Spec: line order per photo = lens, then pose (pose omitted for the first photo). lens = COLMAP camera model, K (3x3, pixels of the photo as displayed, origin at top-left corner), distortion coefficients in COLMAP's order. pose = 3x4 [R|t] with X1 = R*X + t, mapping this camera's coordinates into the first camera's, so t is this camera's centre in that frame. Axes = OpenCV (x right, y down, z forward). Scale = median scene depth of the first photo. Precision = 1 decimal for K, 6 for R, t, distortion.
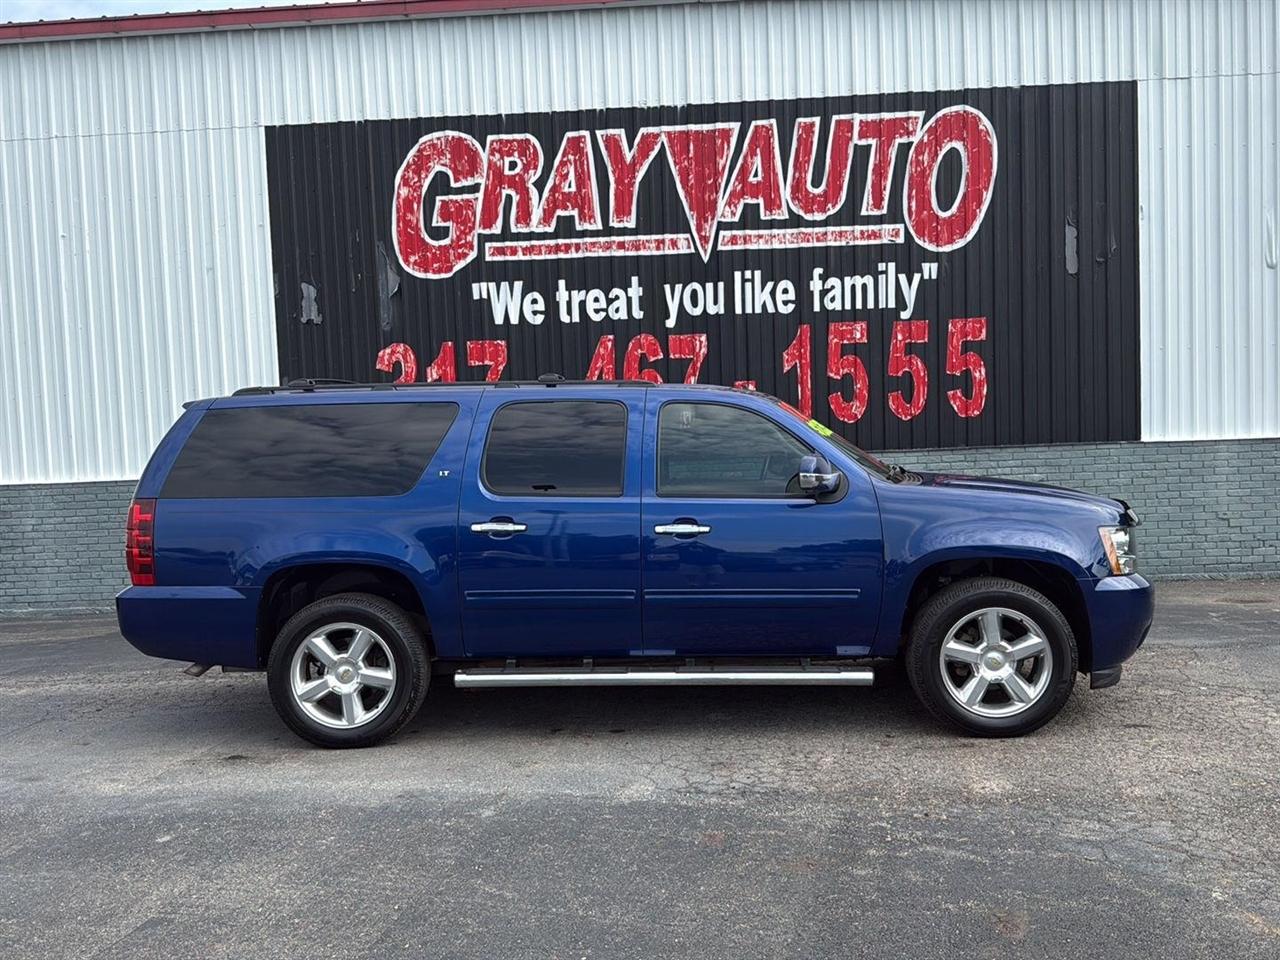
lens RADIAL K [[1143.7, 0, 640.7], [0, 1143.7, 492.0], [0, 0, 1]] dist [0.207487, -0.473502]
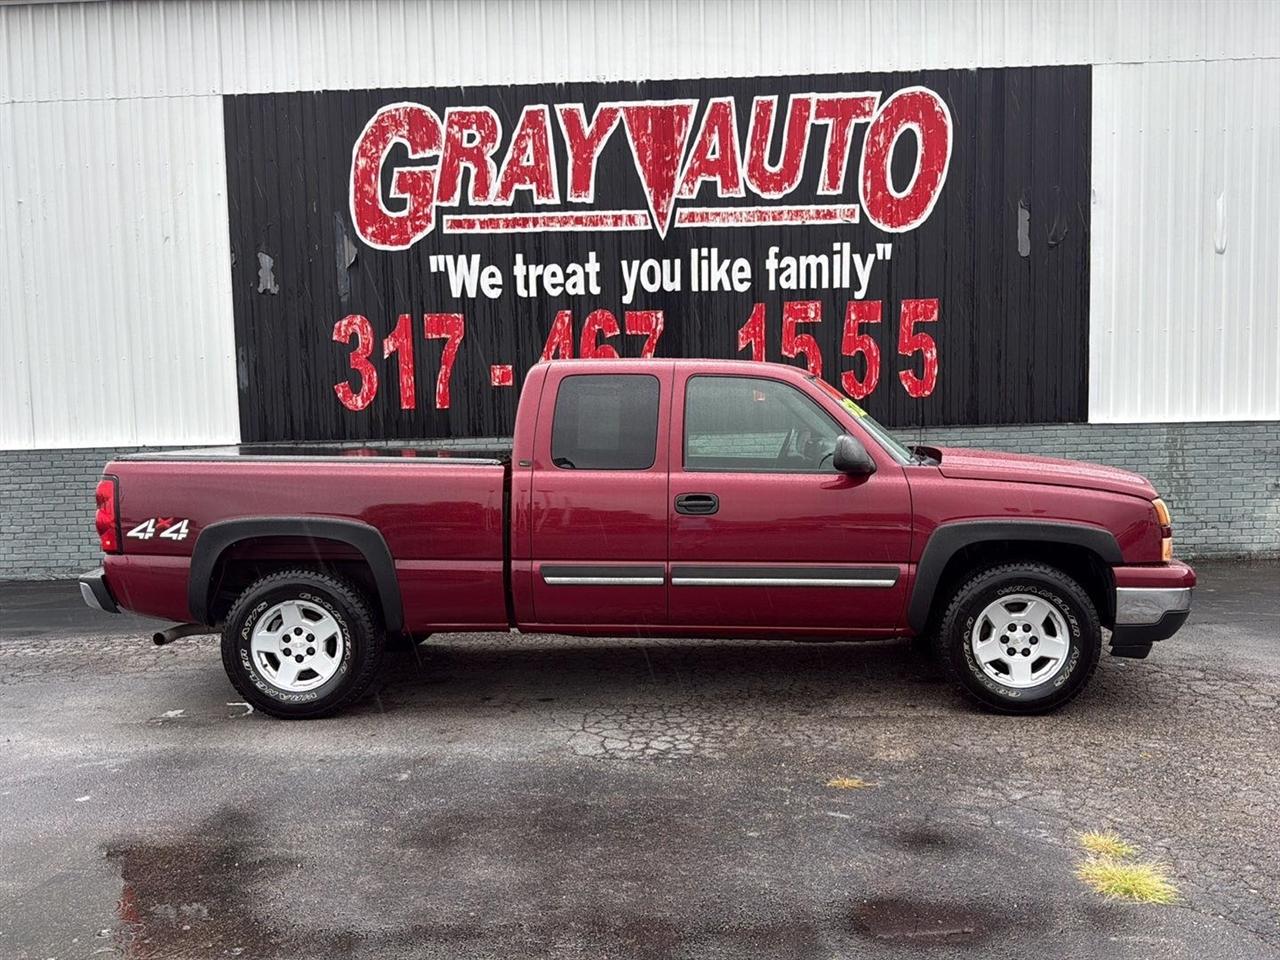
lens RADIAL K [[1143.7, 0, 640.7], [0, 1143.7, 492.0], [0, 0, 1]] dist [0.207487, -0.473502]
pose [[0.999826, 0.013150, 0.013258, 0.026623], [-0.013426, 0.999690, 0.020985, 0.000391], [-0.012978, -0.021159, 0.999692, -0.010169]]
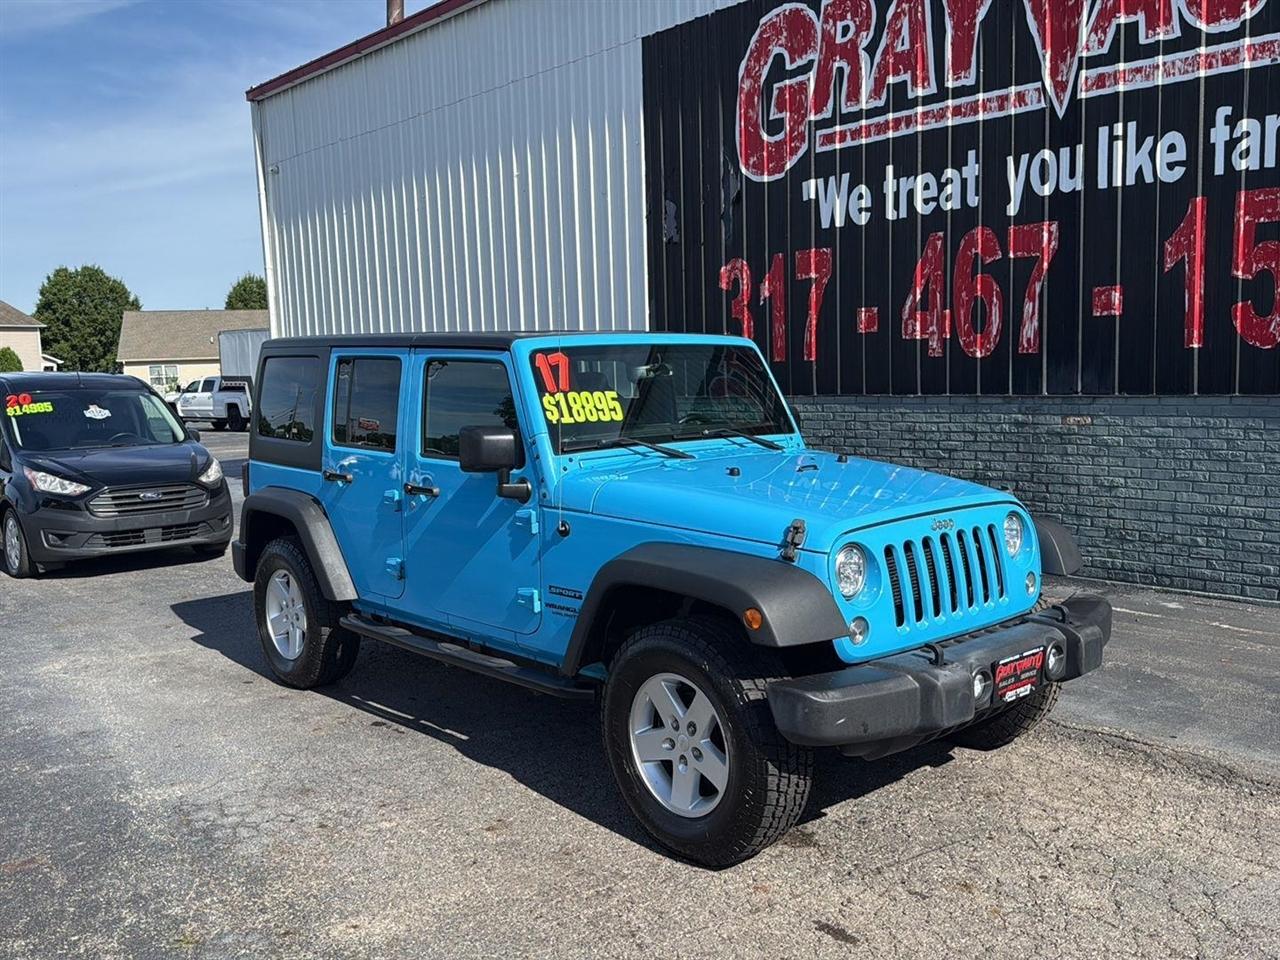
lens RADIAL K [[1135.6, 0, 645.3], [0, 1135.6, 544.8], [0, 0, 1]] dist [-0.004409, -0.030843]
pose [[0.715263, 0.119966, -0.688481, 0.385430], [-0.034261, 0.989991, 0.136910, -0.025864], [0.698015, -0.074338, 0.712214, 0.304031]]
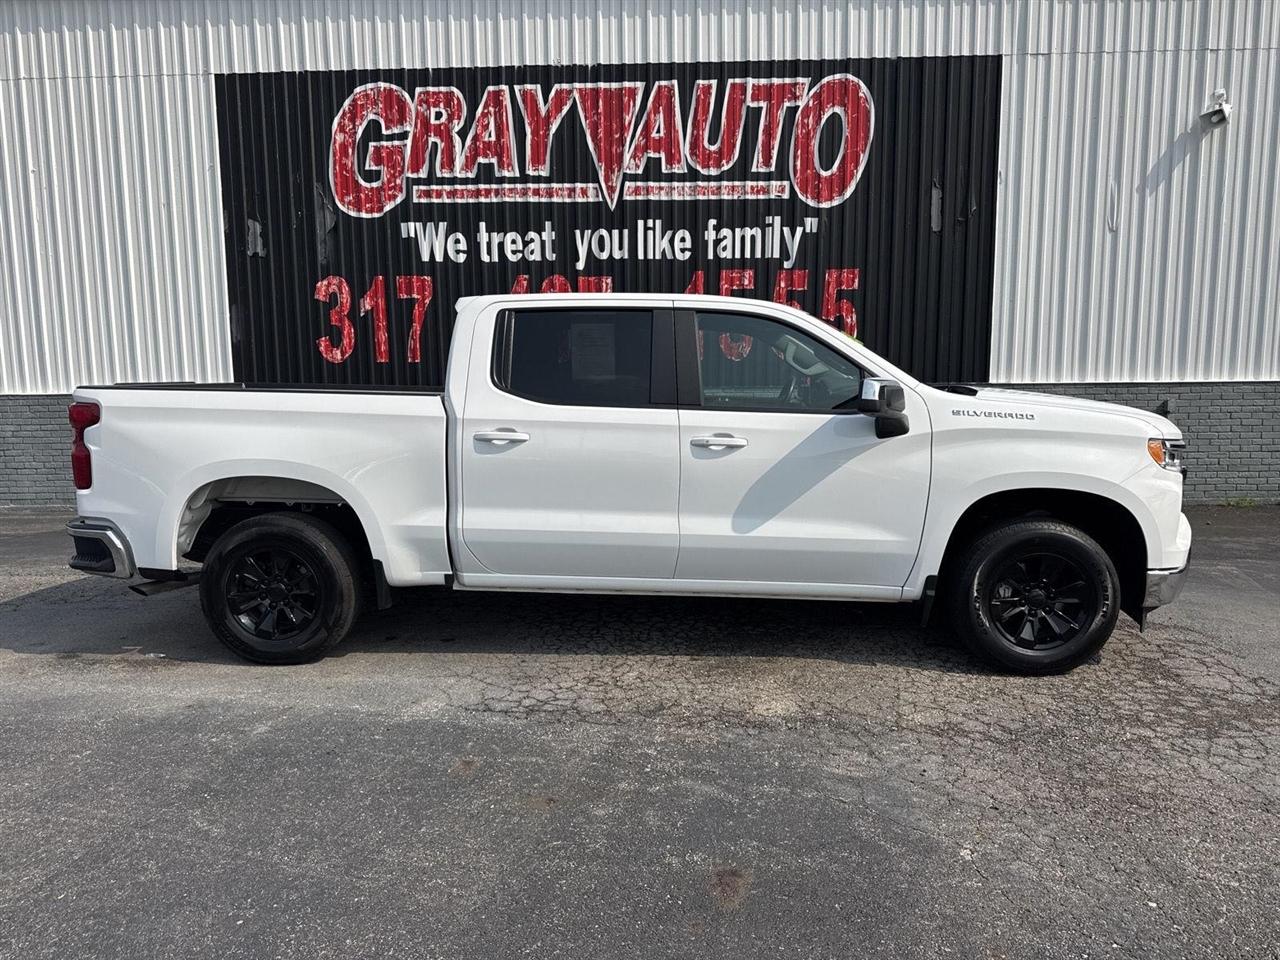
lens RADIAL K [[901.1, 0, 639.4], [0, 901.1, 482.5], [0, 0, 1]] dist [0.197295, -0.436527]
pose [[0.999576, 0.025330, 0.014325, 0.076677], [-0.026211, 0.997539, 0.065030, 0.004094], [-0.012642, -0.065378, 0.997781, 0.103975]]
